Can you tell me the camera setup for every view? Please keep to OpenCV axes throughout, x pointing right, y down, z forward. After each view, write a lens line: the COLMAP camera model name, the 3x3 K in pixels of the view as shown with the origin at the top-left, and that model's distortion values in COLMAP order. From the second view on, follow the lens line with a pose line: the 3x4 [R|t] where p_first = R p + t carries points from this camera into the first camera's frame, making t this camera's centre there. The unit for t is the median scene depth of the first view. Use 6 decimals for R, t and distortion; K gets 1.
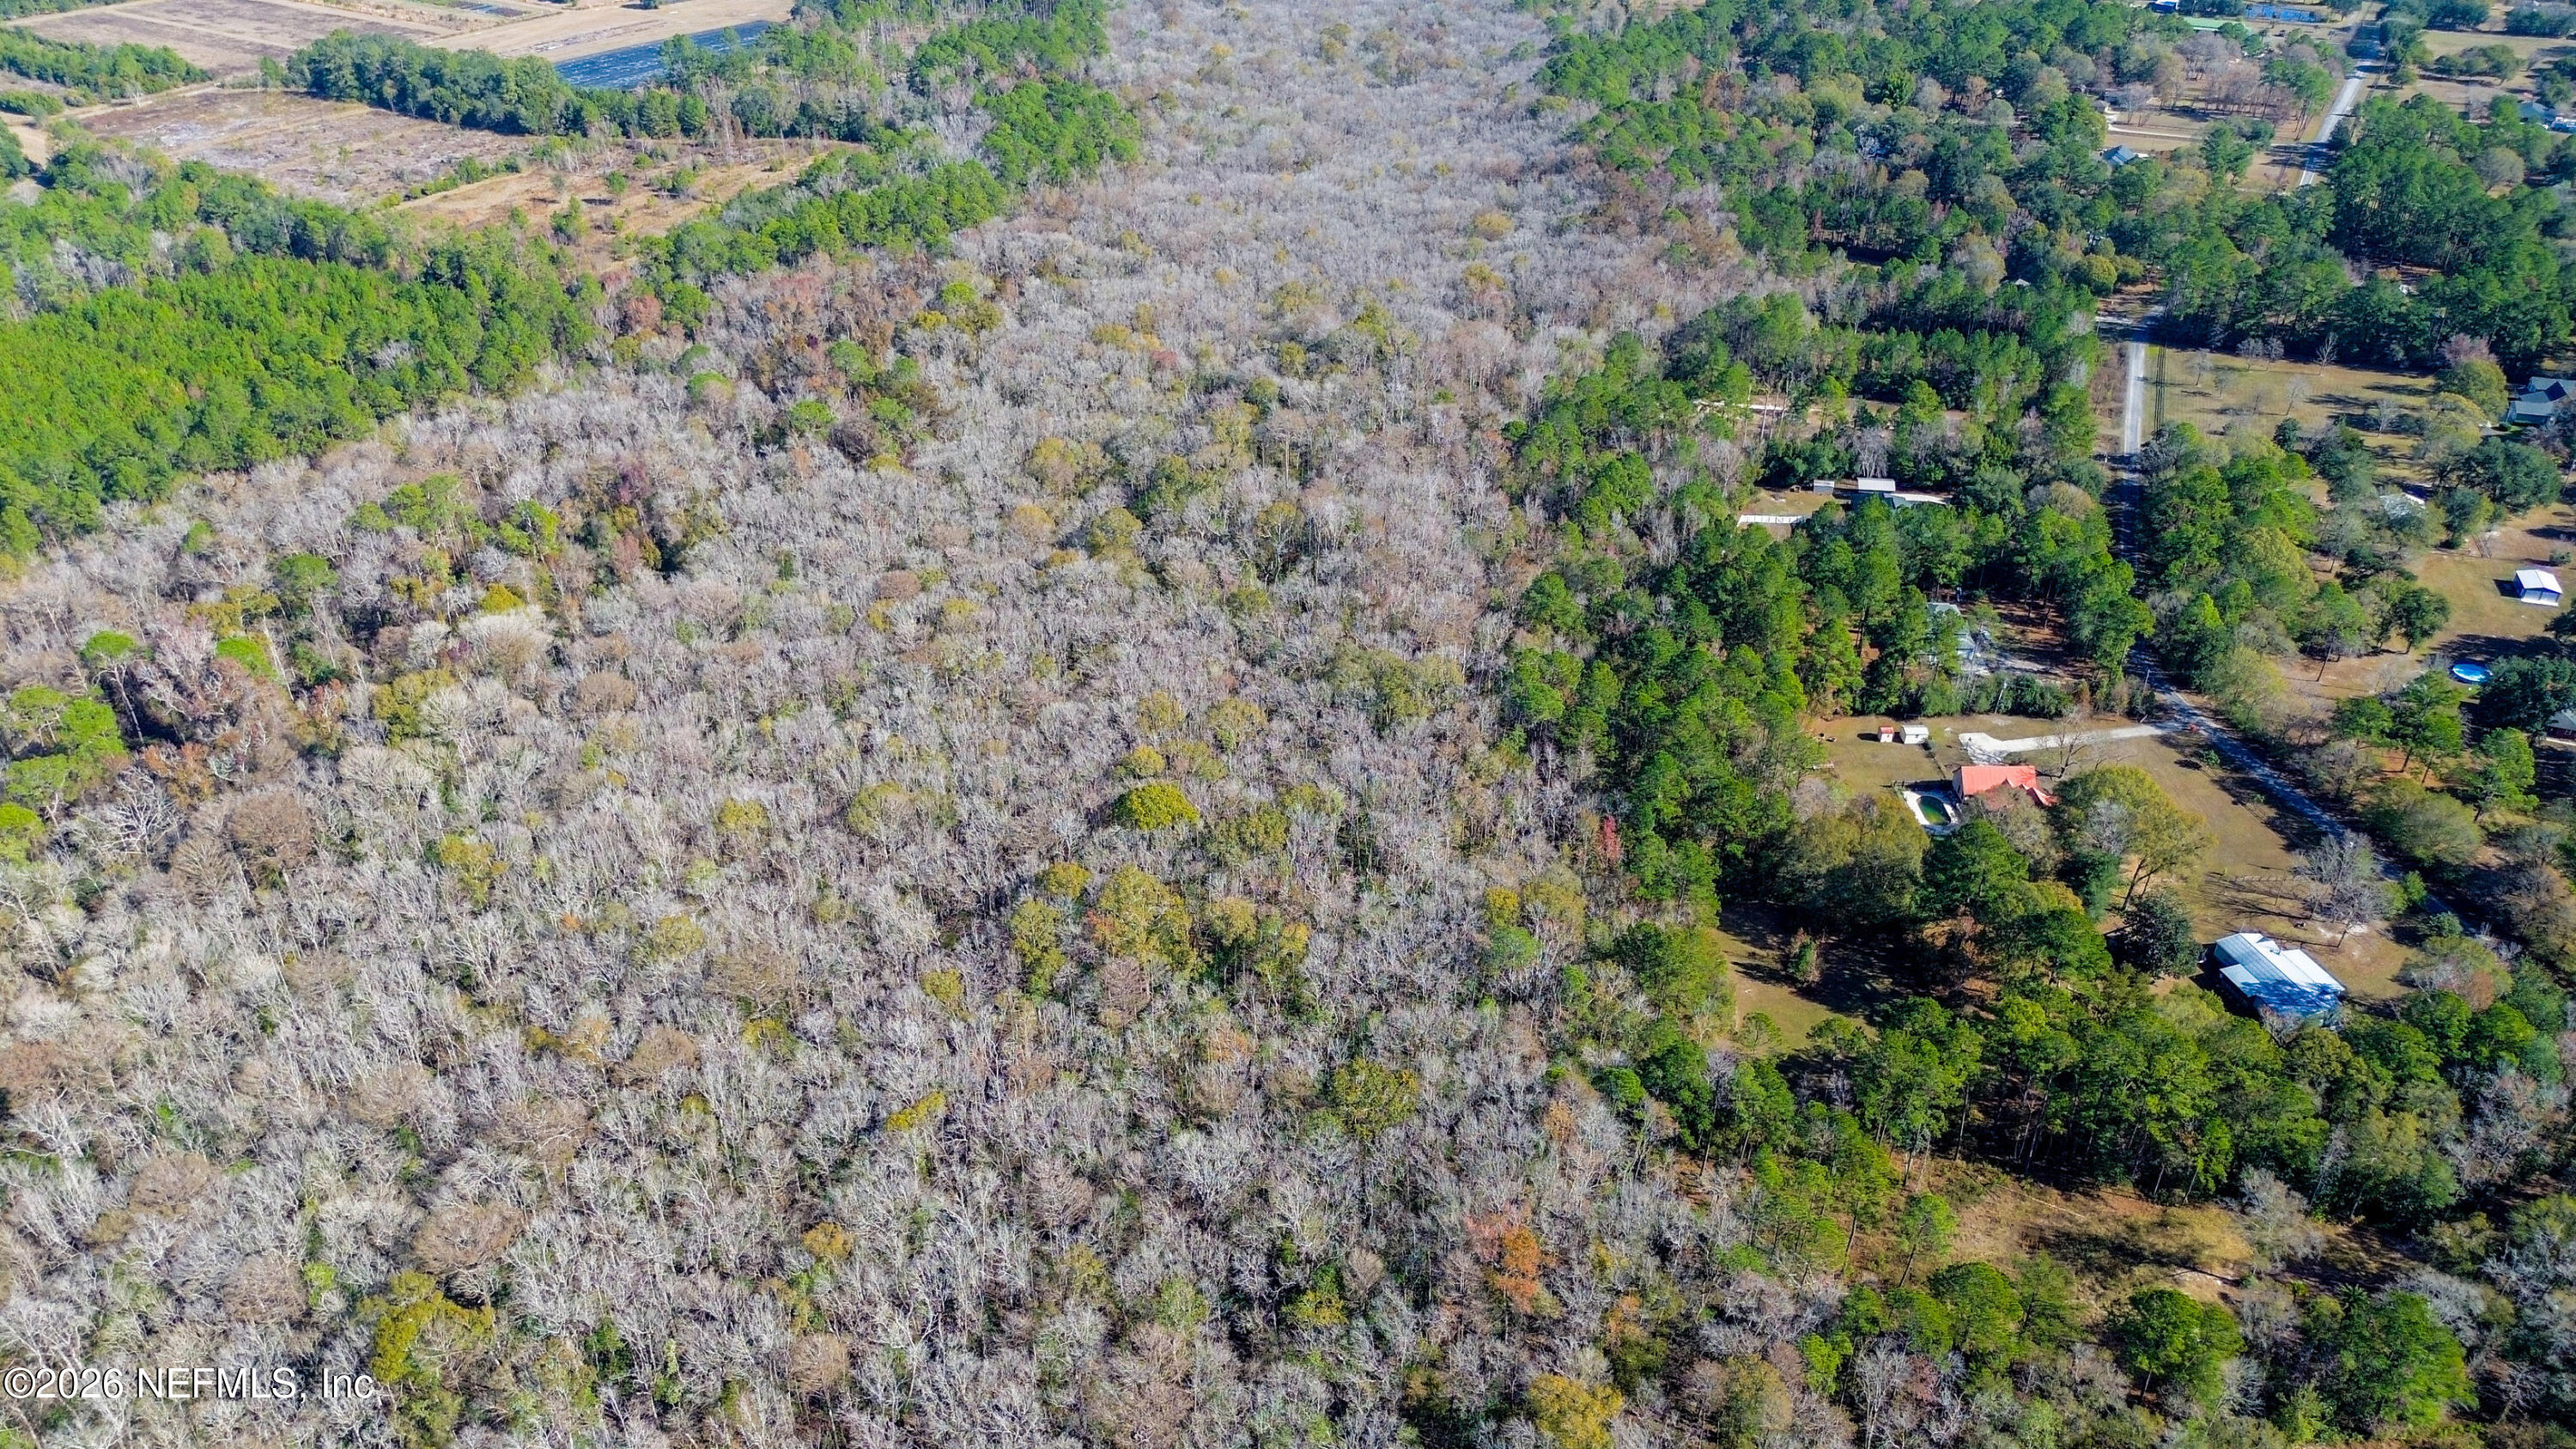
lens RADIAL K [[1823.5, 0, 1285.3], [0, 1823.5, 722.2], [0, 0, 1]] dist [0.073379, -0.072132]
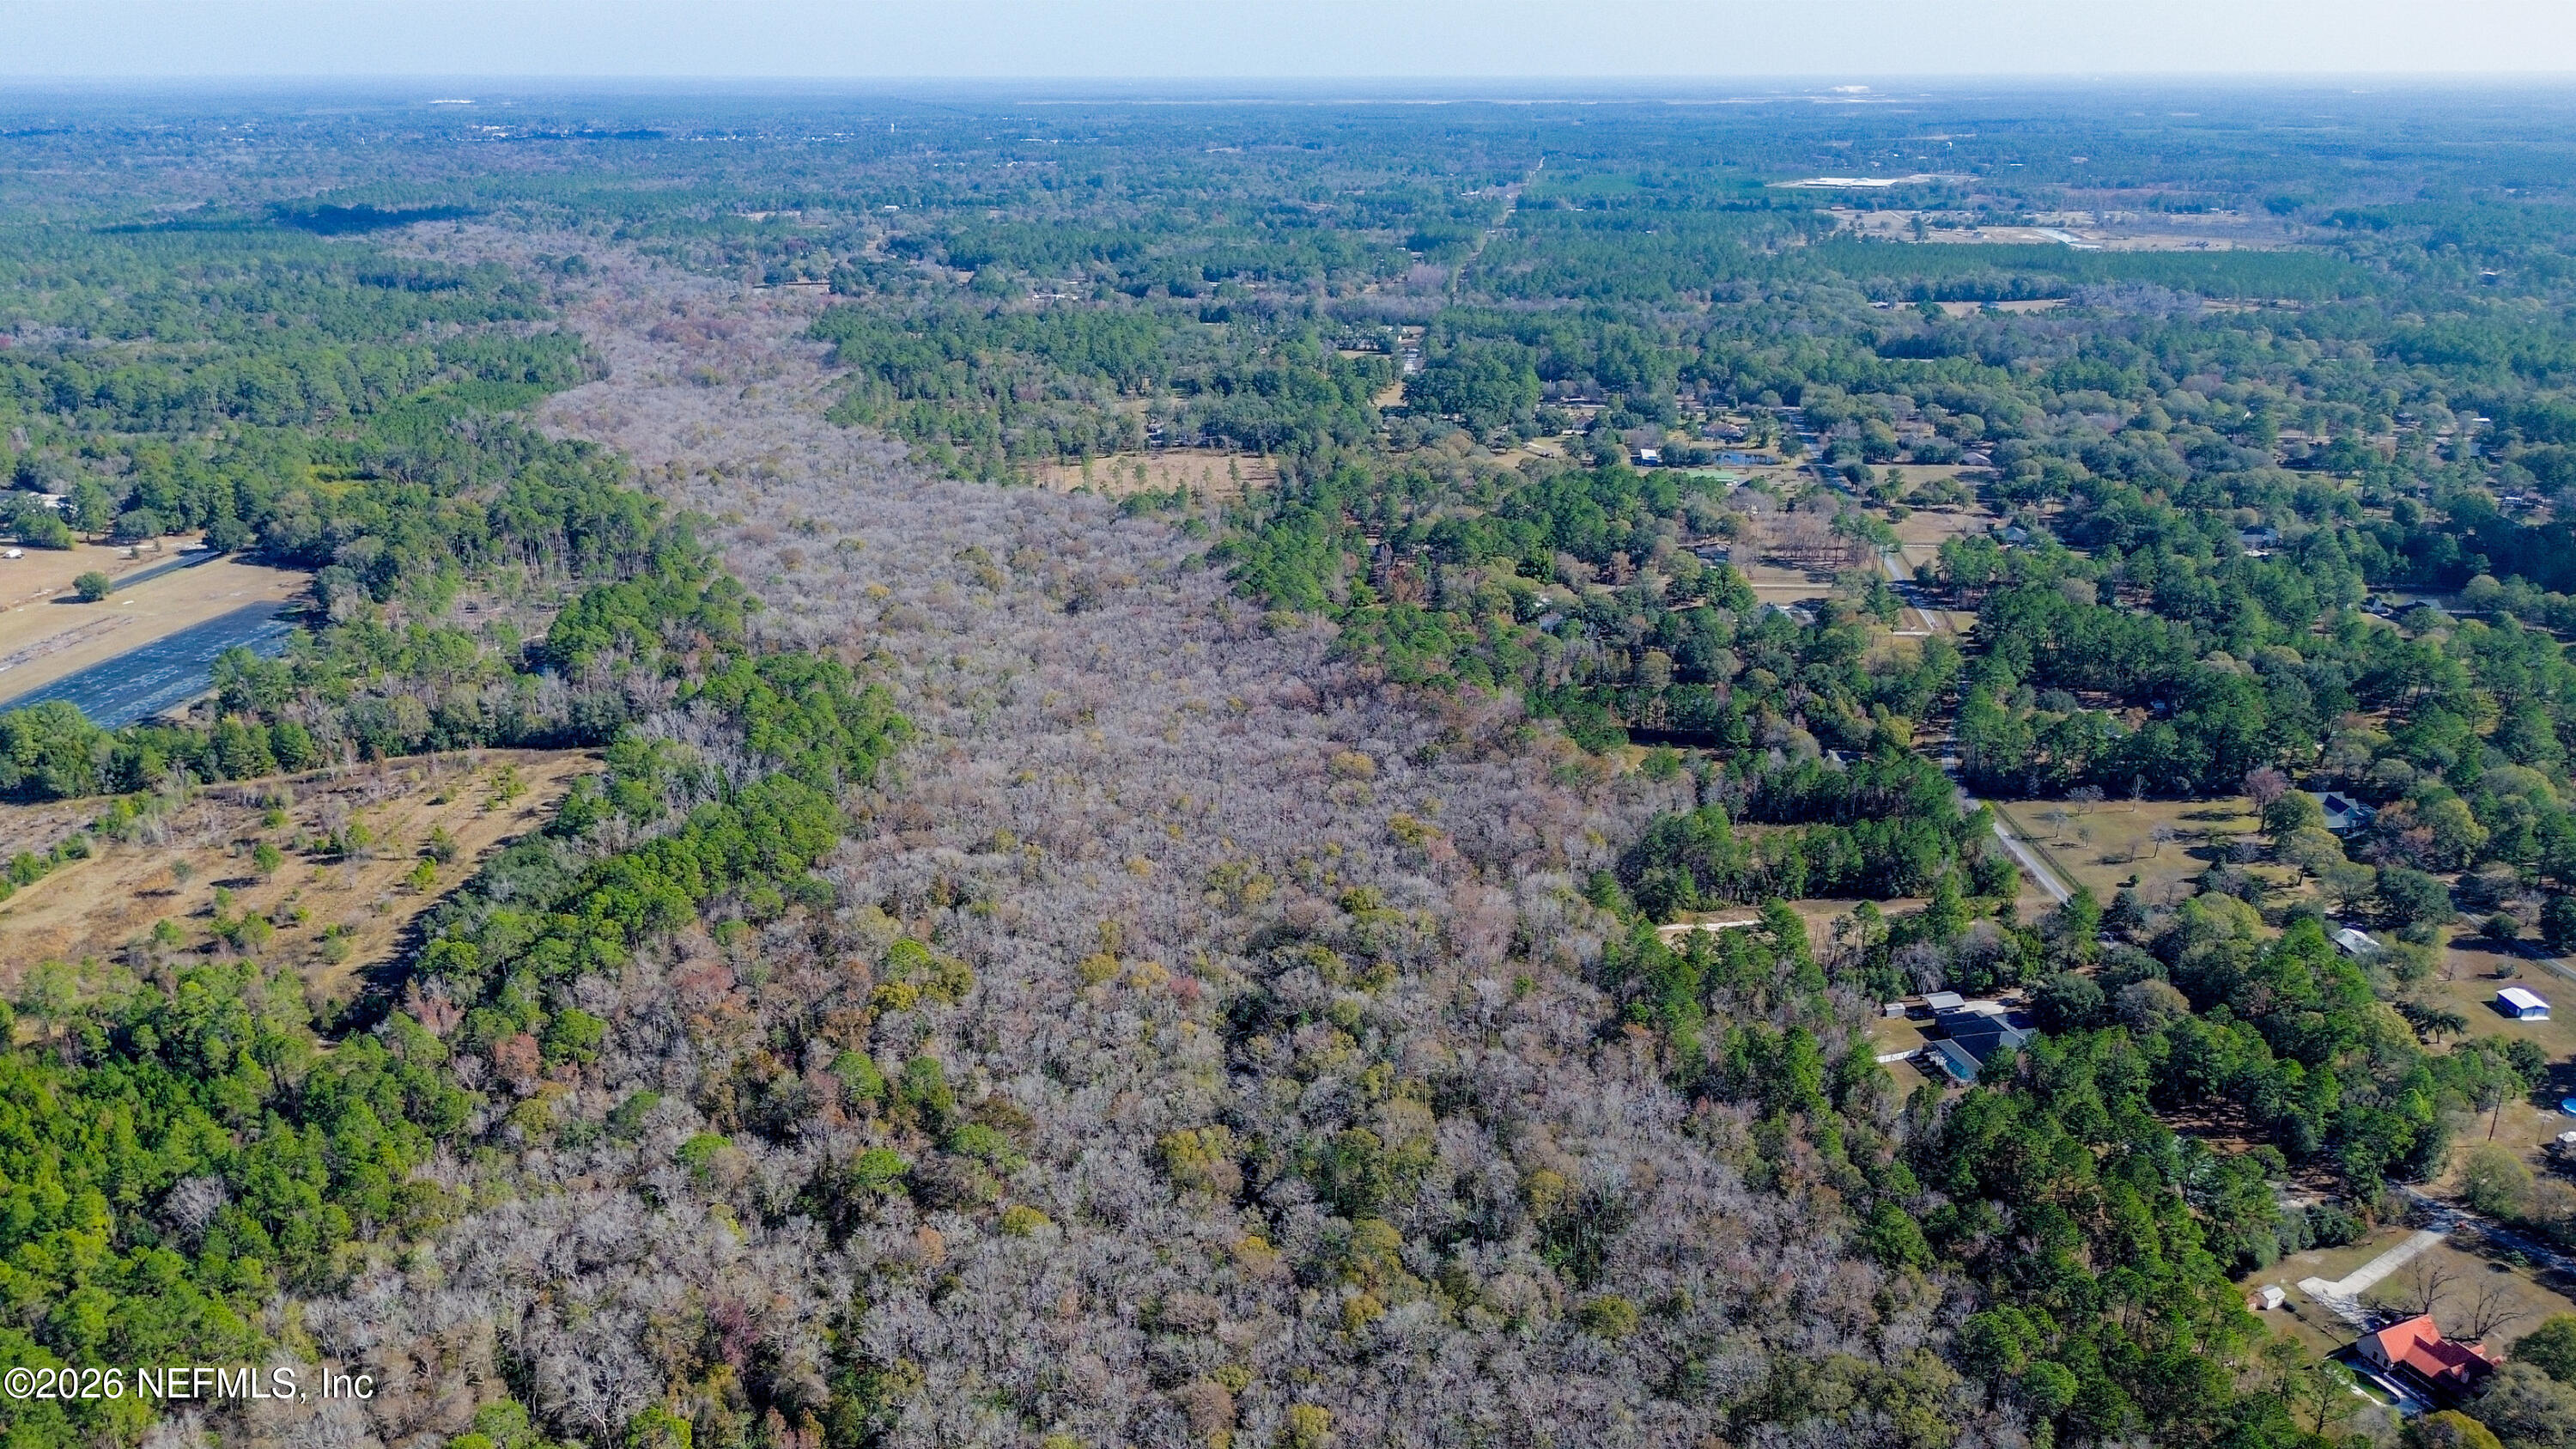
lens RADIAL K [[1823.5, 0, 1286.3], [0, 1823.5, 729.0], [0, 0, 1]] dist [0.073379, -0.072132]
pose [[0.918497, -0.134357, 0.371904, -0.474638], [0.207285, 0.964524, -0.163483, -0.237620], [-0.336745, 0.227249, 0.913762, 0.218095]]
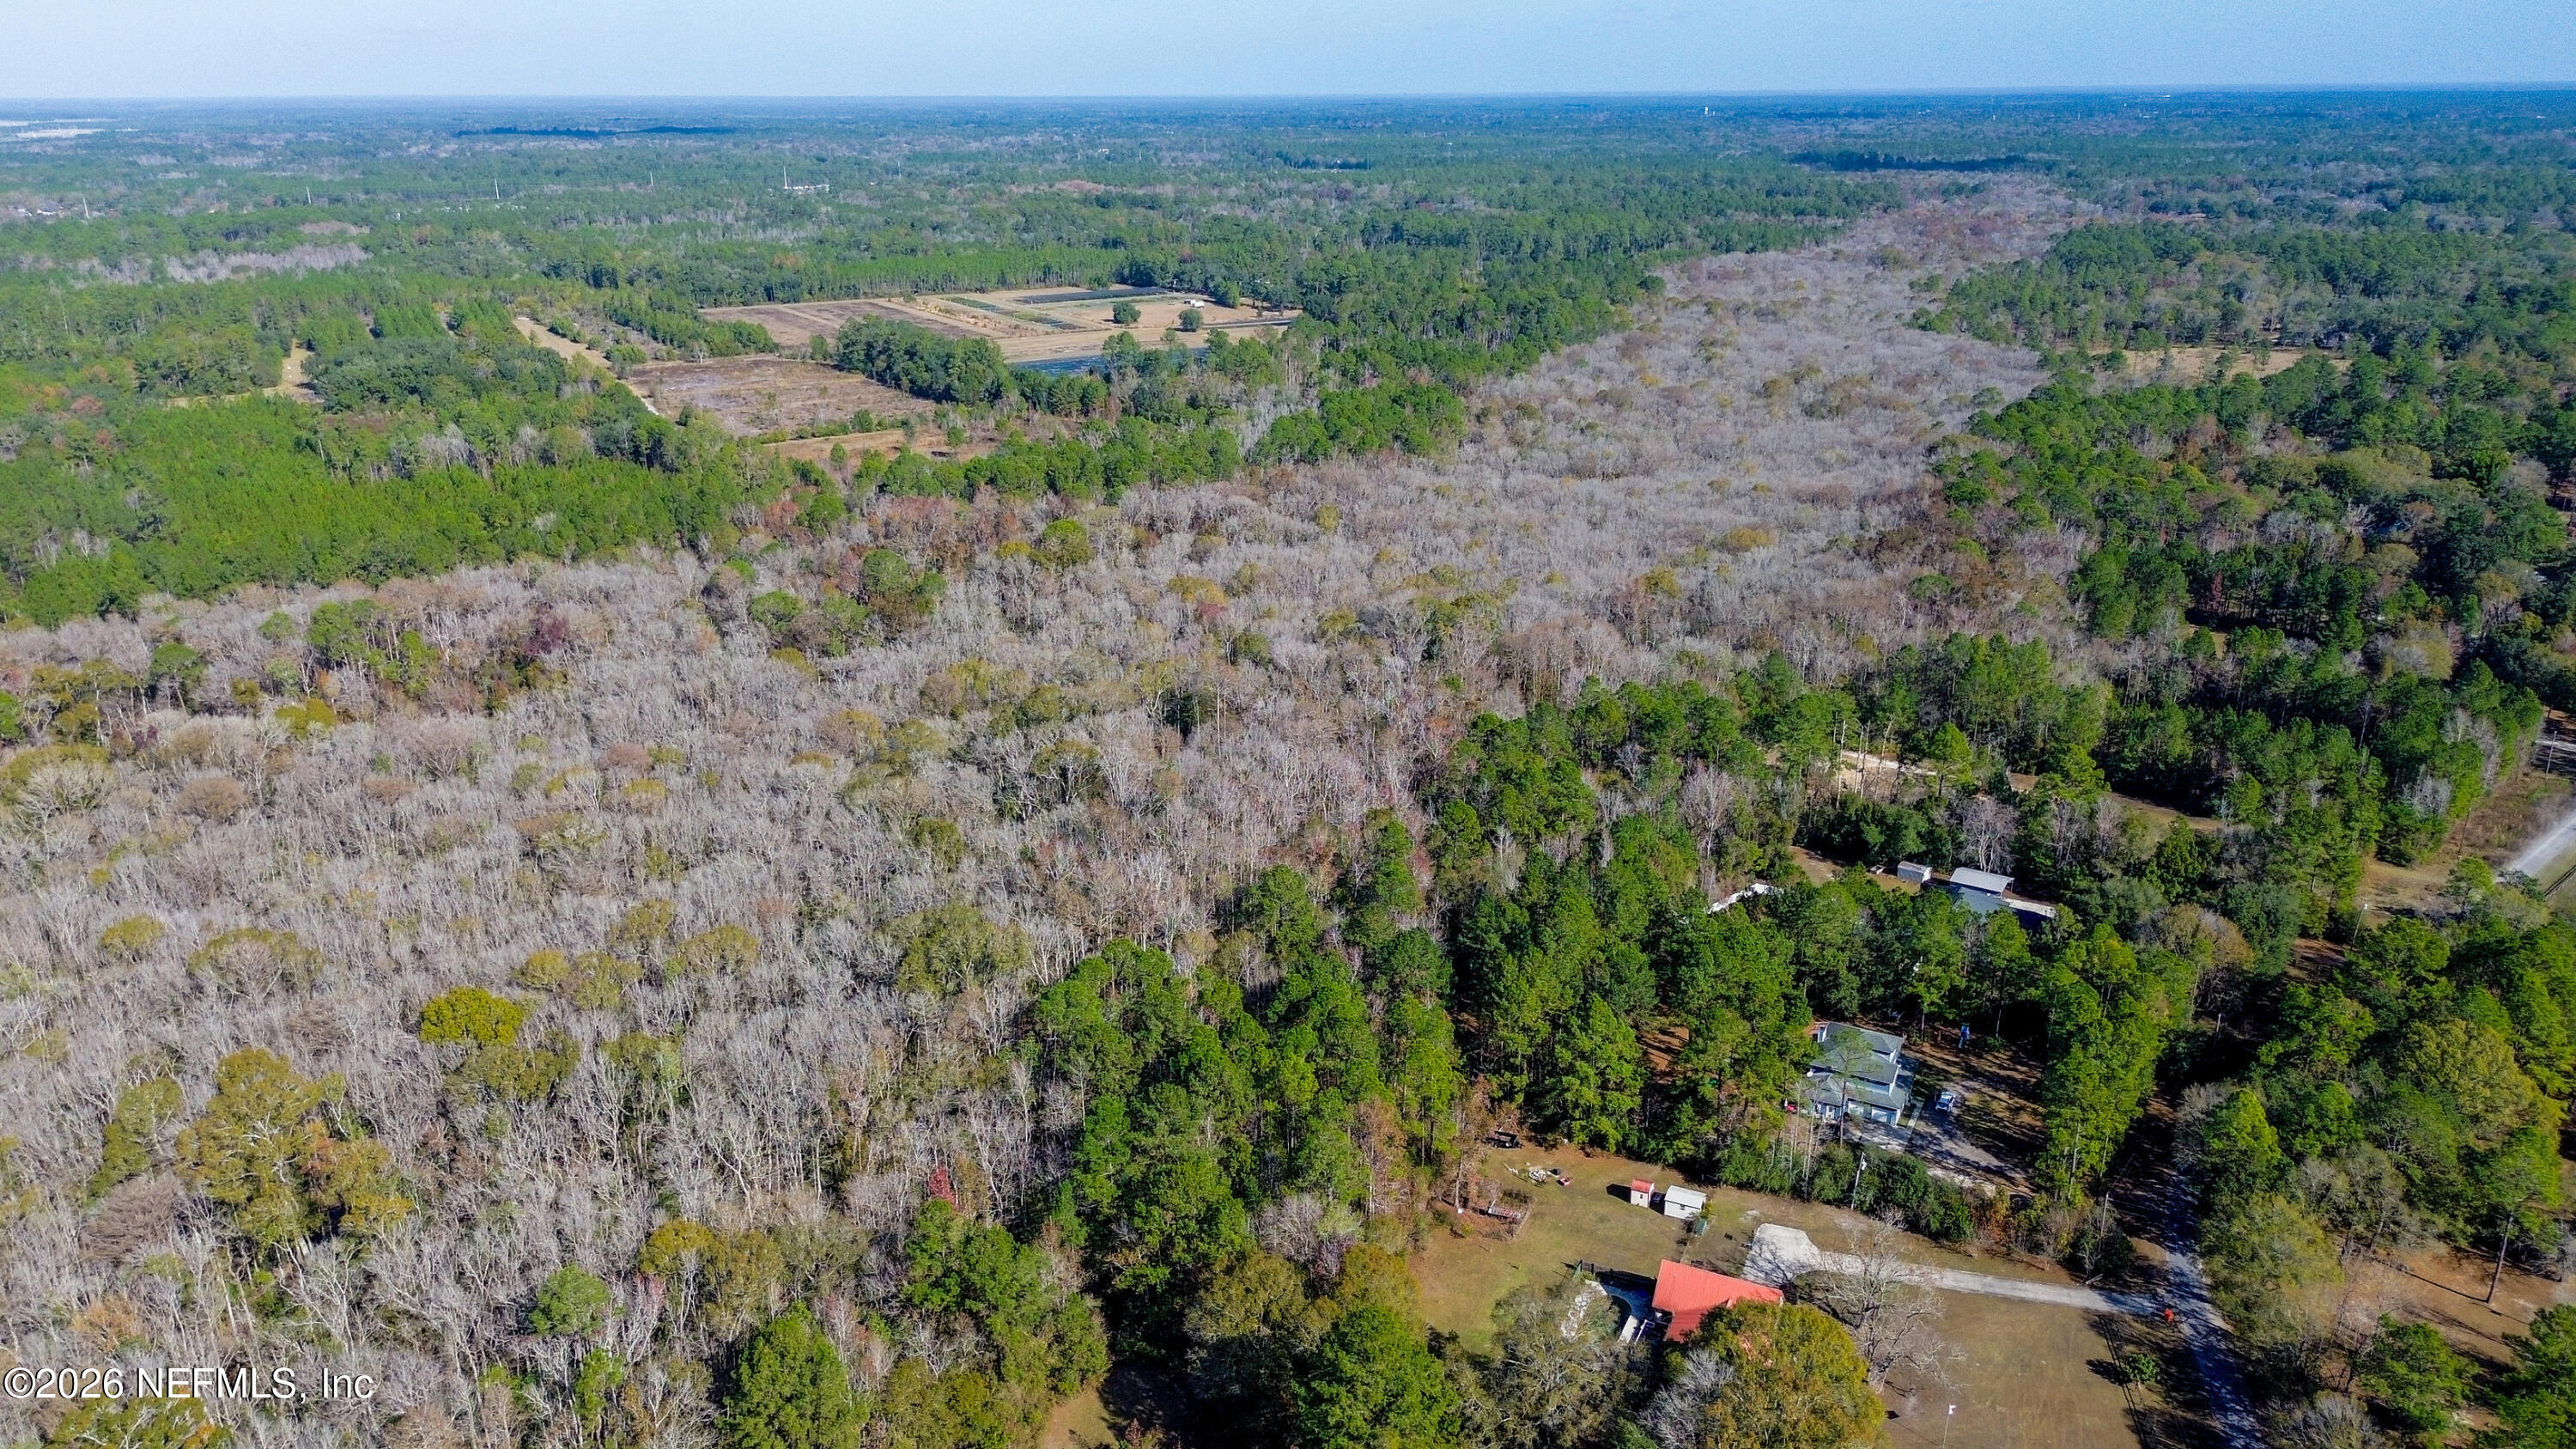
lens RADIAL K [[1823.5, 0, 1282.3], [0, 1823.5, 706.8], [0, 0, 1]] dist [0.073379, -0.072132]
pose [[0.902326, 0.134944, -0.409388, 0.468407], [-0.221723, 0.959760, -0.172337, -0.018682], [0.369658, 0.246274, 0.895936, 0.349889]]
